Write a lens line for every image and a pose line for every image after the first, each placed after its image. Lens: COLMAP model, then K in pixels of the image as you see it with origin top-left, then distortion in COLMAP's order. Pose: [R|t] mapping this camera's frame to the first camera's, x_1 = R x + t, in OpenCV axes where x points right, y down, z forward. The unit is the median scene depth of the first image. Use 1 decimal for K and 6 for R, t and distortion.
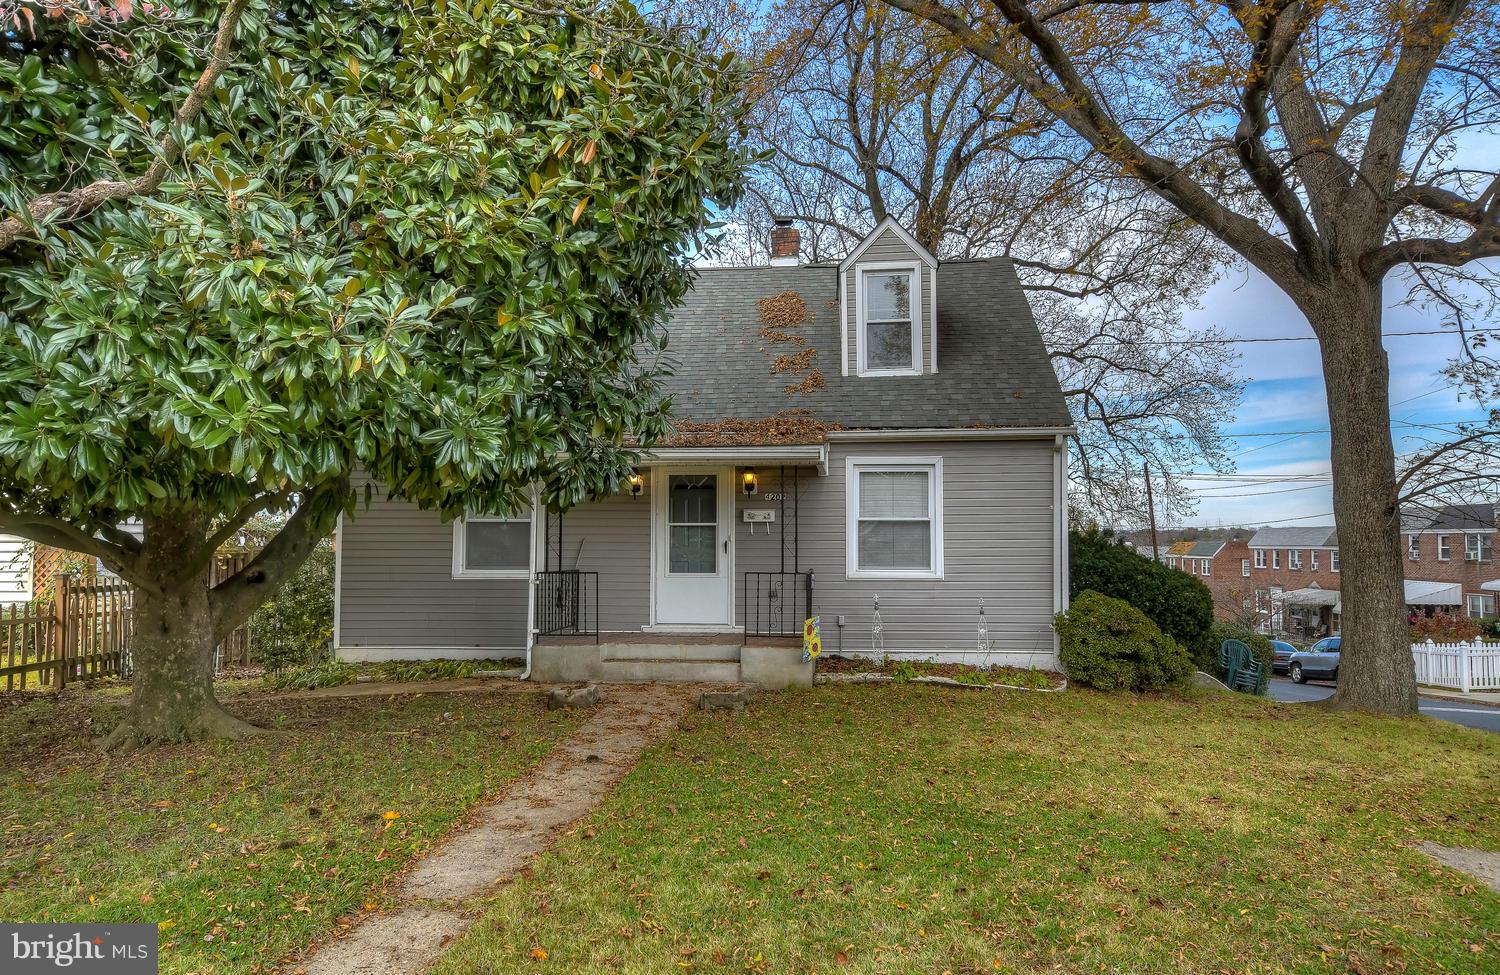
lens RADIAL K [[1042.5, 0, 750.6], [0, 1042.5, 491.0], [0, 0, 1]] dist [0.062626, 0.000509]
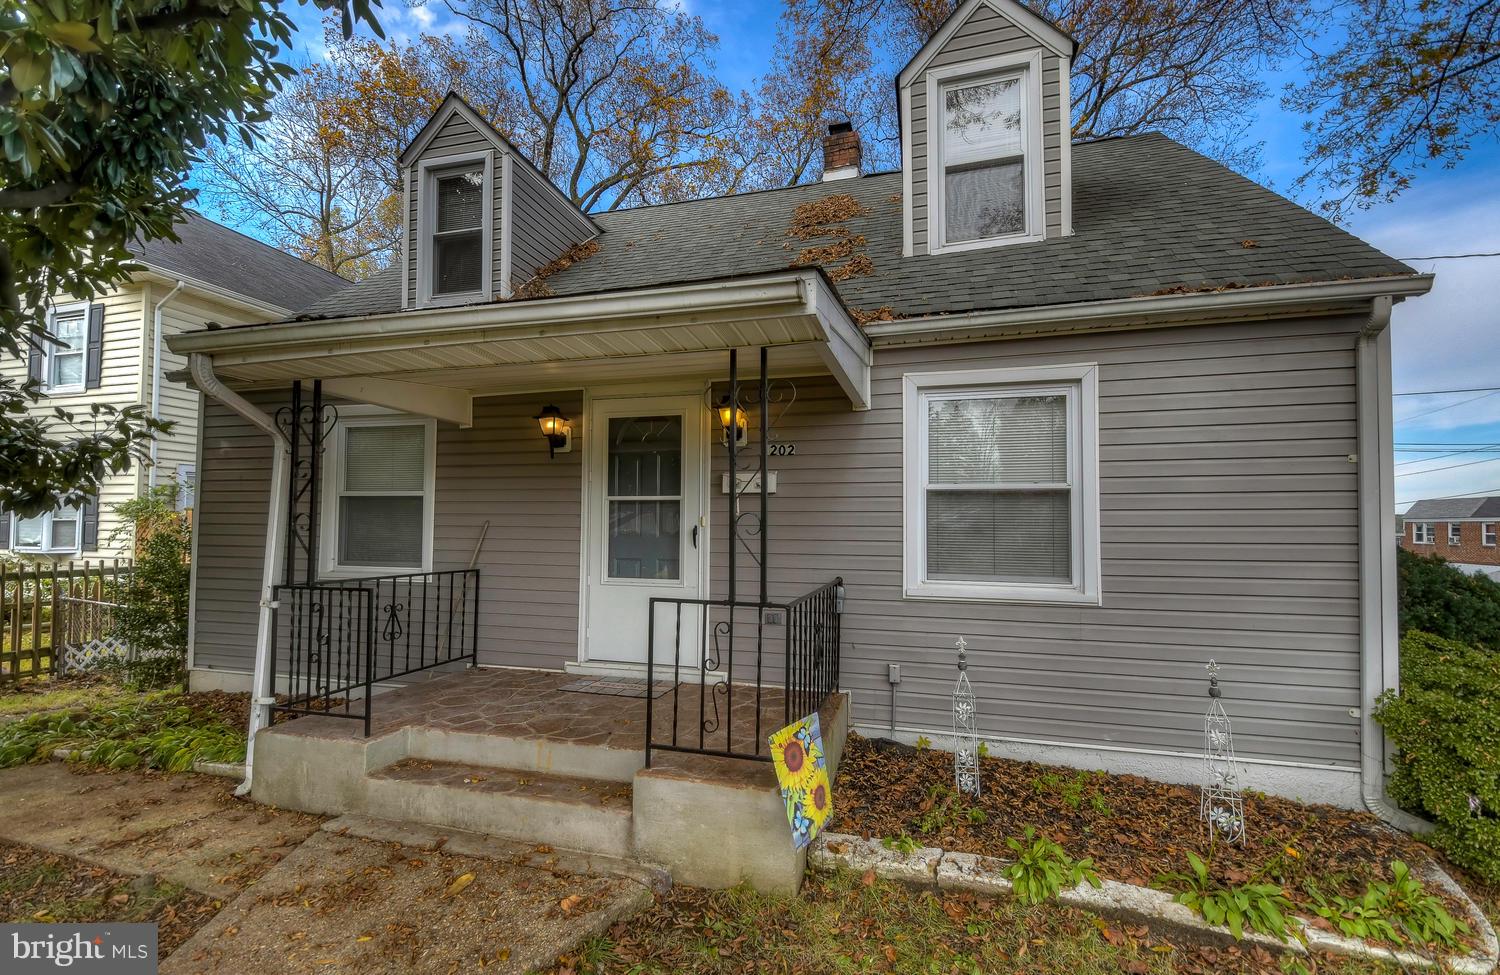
lens RADIAL K [[630.1, 0, 749.4], [0, 630.1, 501.4], [0, 0, 1]] dist [0.020888, -0.000179]
pose [[0.980302, -0.001741, -0.197498, 0.077451], [0.004431, 0.999903, 0.013181, 0.029587], [0.197455, -0.013796, 0.980215, 0.657462]]
